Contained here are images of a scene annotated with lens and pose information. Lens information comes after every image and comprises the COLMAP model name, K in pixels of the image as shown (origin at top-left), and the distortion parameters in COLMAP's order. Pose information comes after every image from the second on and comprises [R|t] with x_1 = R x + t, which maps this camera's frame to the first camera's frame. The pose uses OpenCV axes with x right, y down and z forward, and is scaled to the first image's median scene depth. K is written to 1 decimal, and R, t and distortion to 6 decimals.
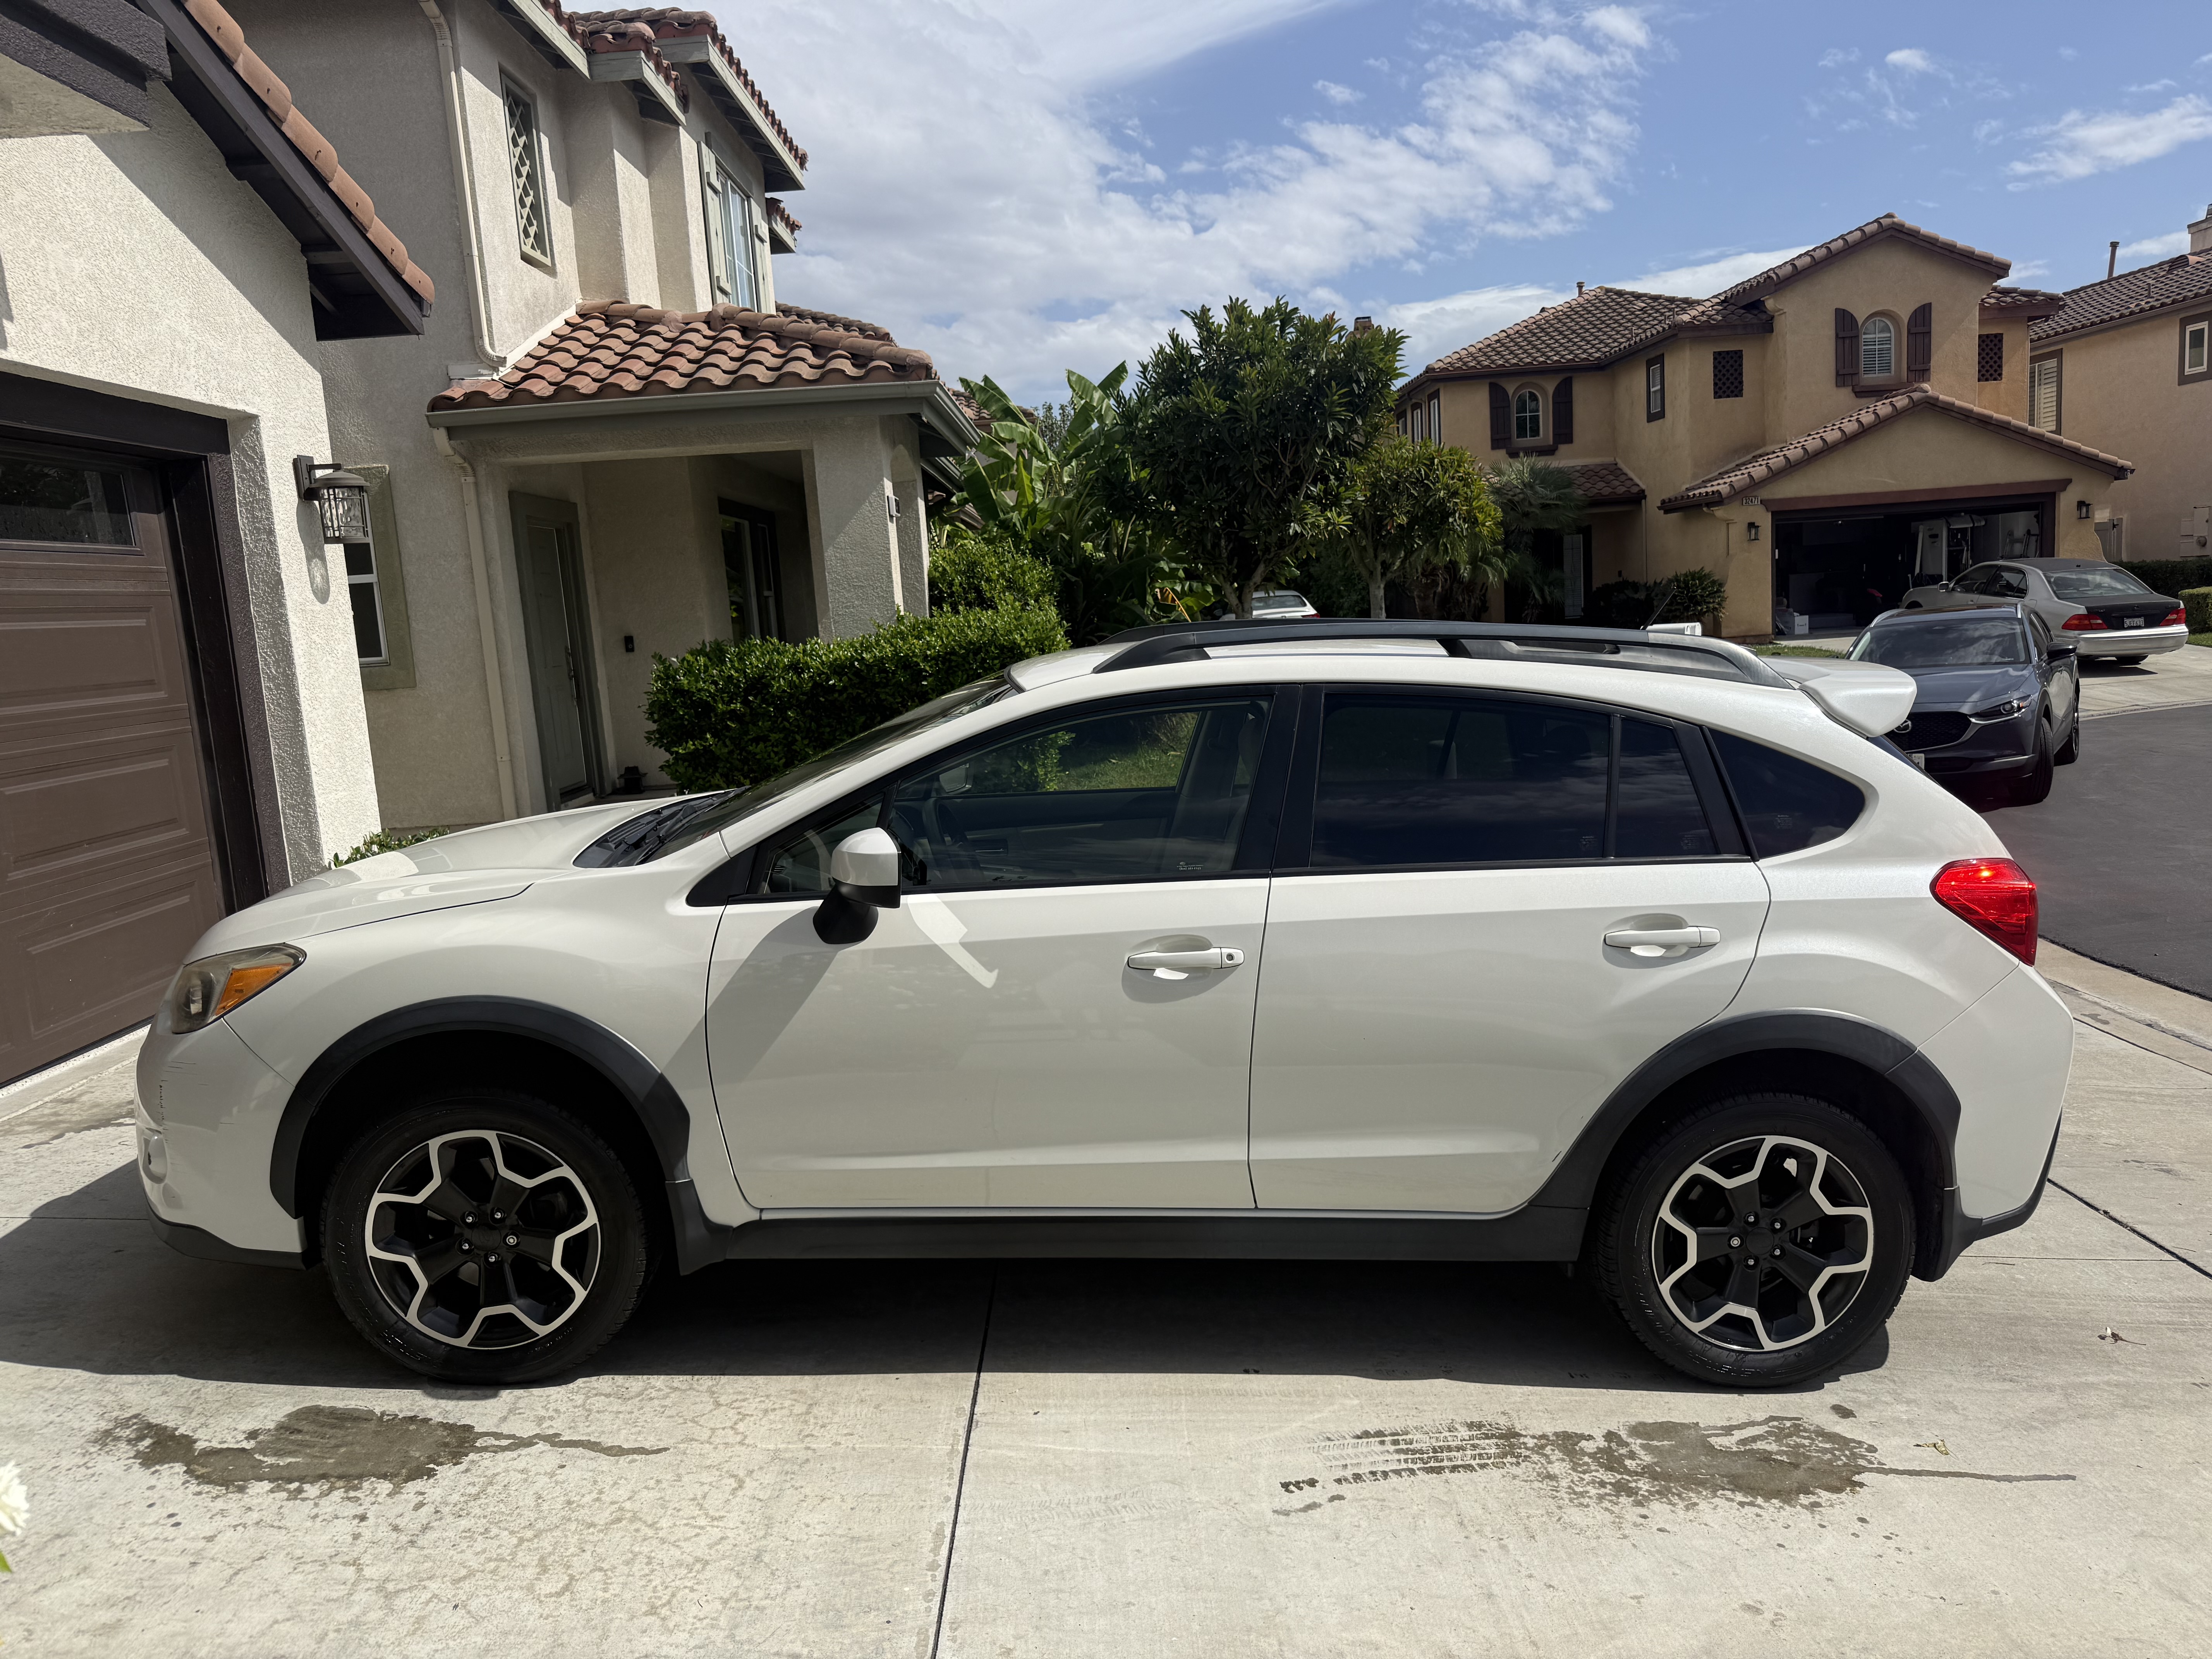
lens RADIAL K [[1574.3, 0, 1116.4], [0, 1574.3, 838.8], [0, 0, 1]] dist [0.004712, -0.008915]
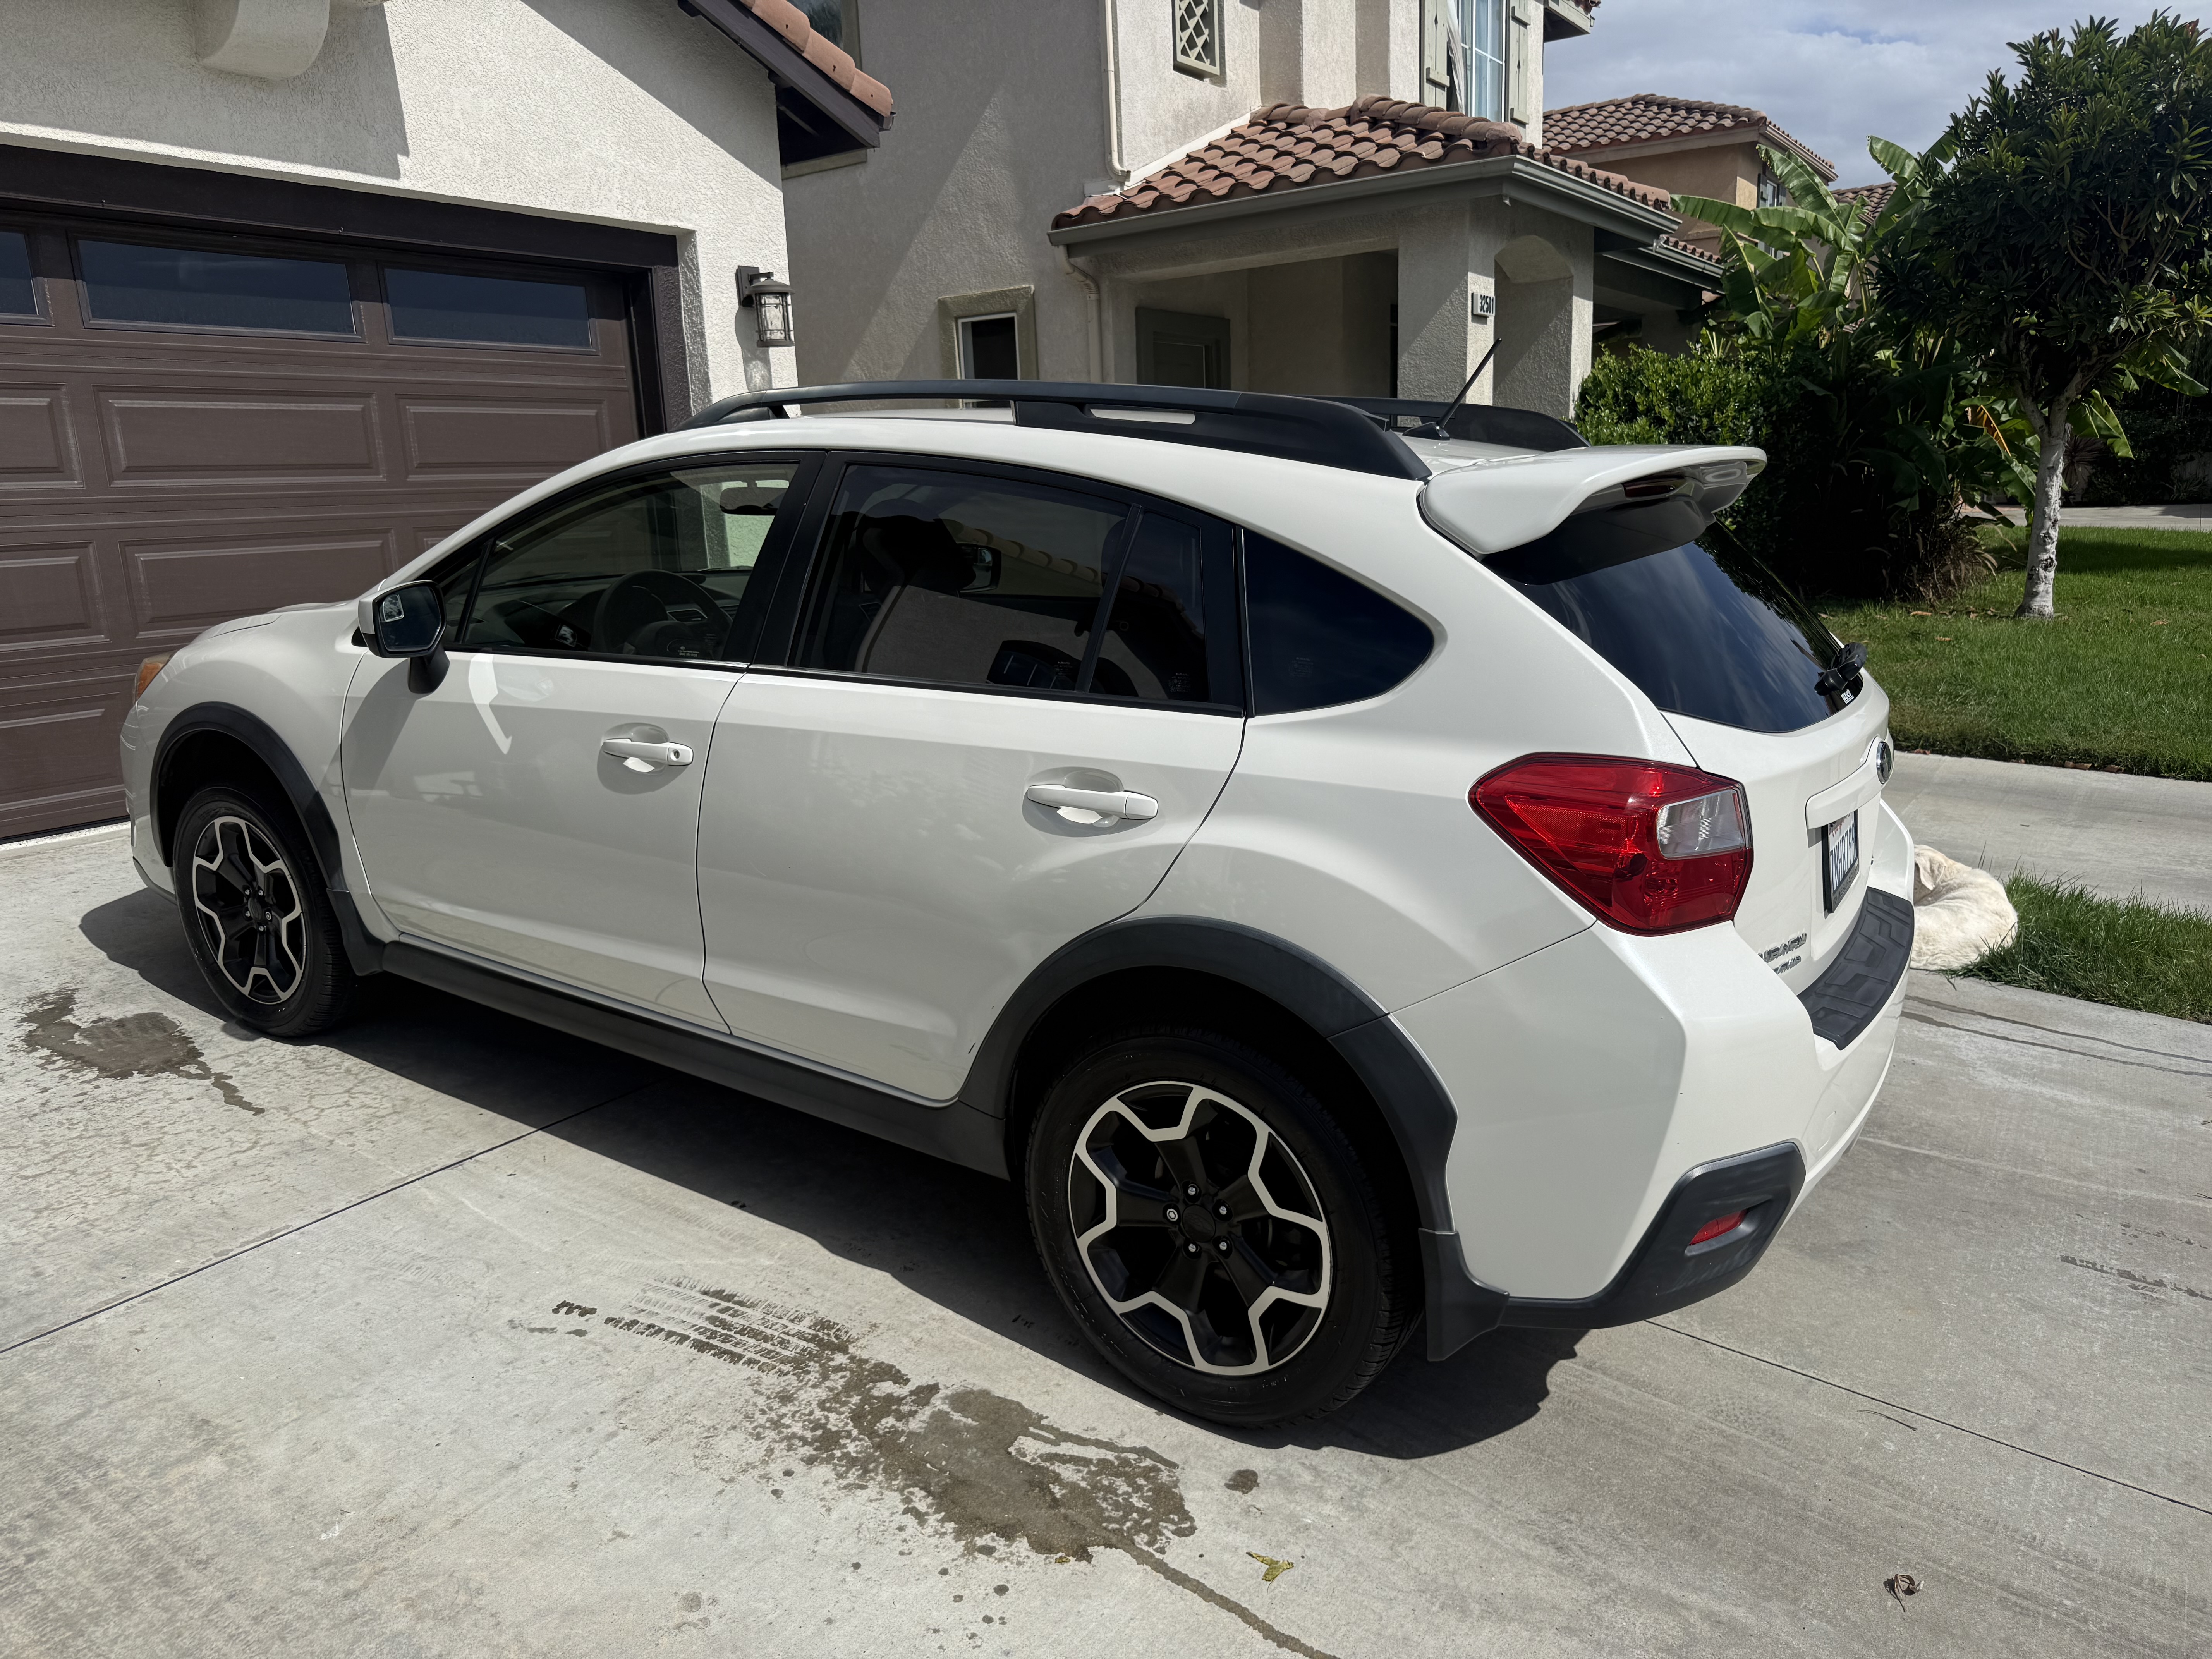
lens RADIAL K [[1564.2, 0, 1106.0], [0, 1564.2, 829.5], [0, 0, 1]] dist [0.061482, -0.078859]
pose [[0.816626, 0.150625, -0.557165, 0.754878], [-0.097543, 0.987478, 0.123989, -0.016745], [0.568864, -0.046905, 0.821093, 0.373100]]
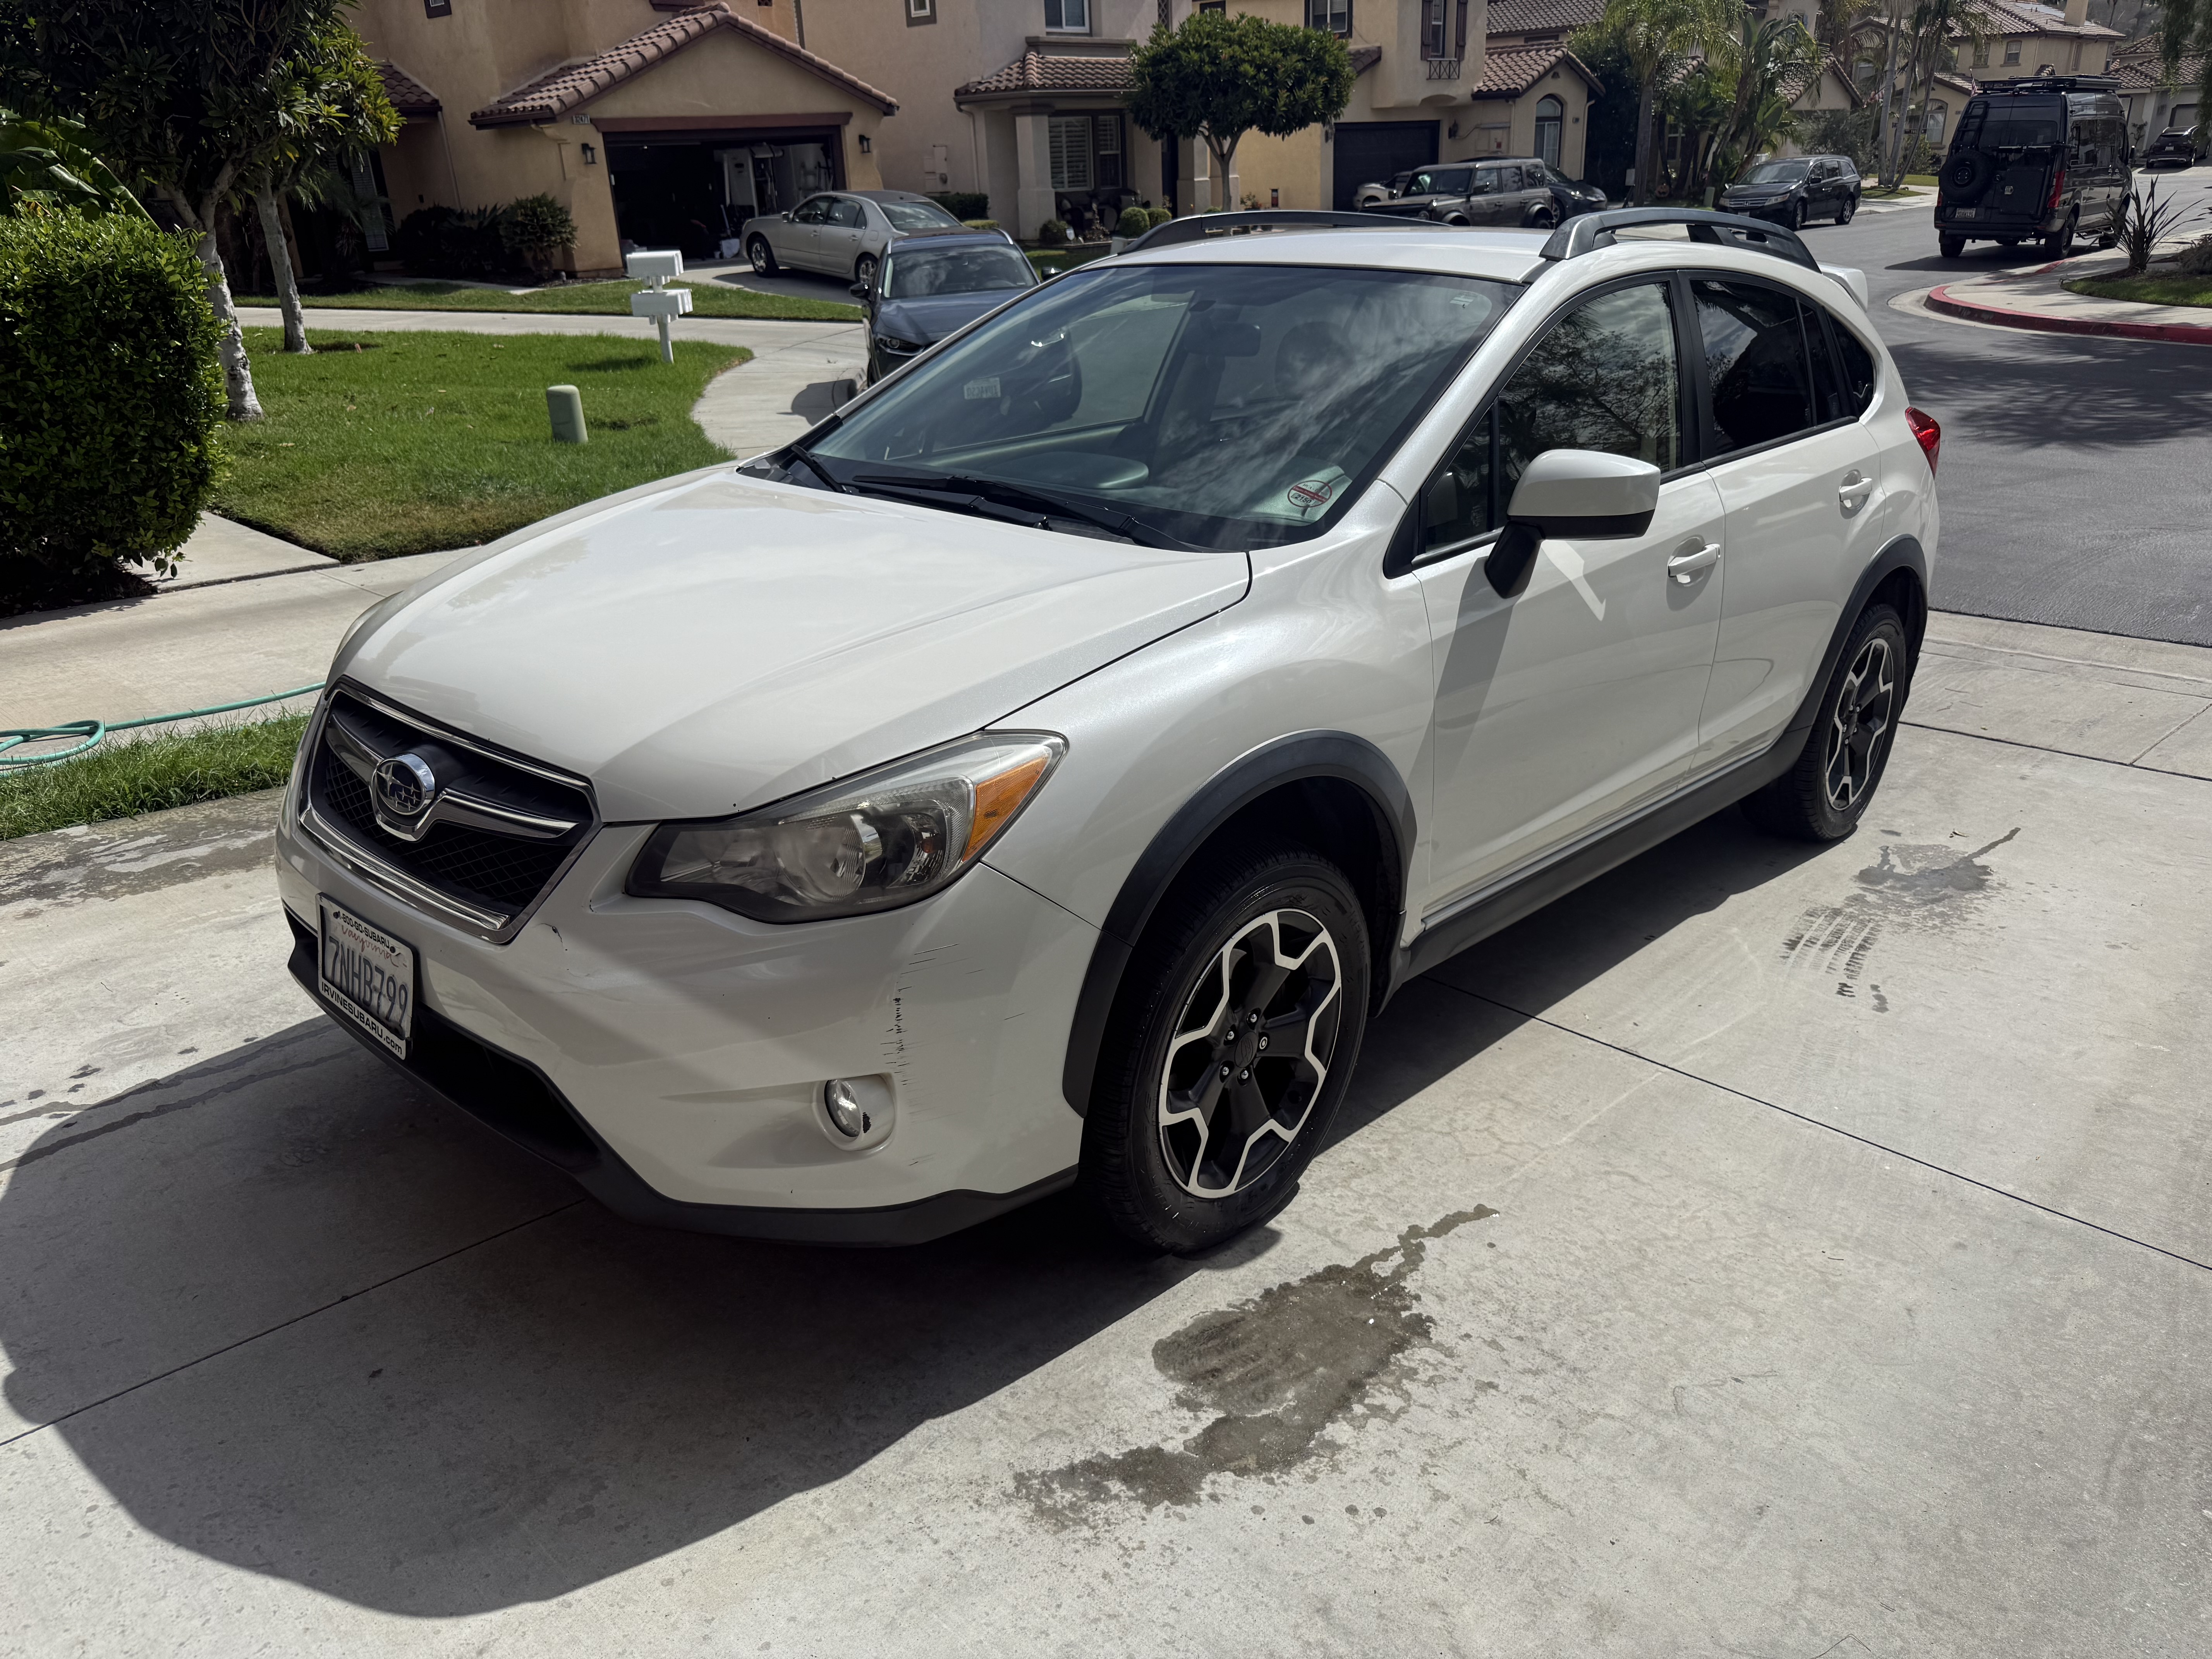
lens RADIAL K [[1574.3, 0, 1116.4], [0, 1574.3, 838.8], [0, 0, 1]] dist [0.004712, -0.008915]
pose [[0.704167, -0.250313, 0.664449, -0.886105], [0.103129, 0.961931, 0.253088, -0.040148], [-0.702505, -0.109692, 0.703175, 0.506956]]
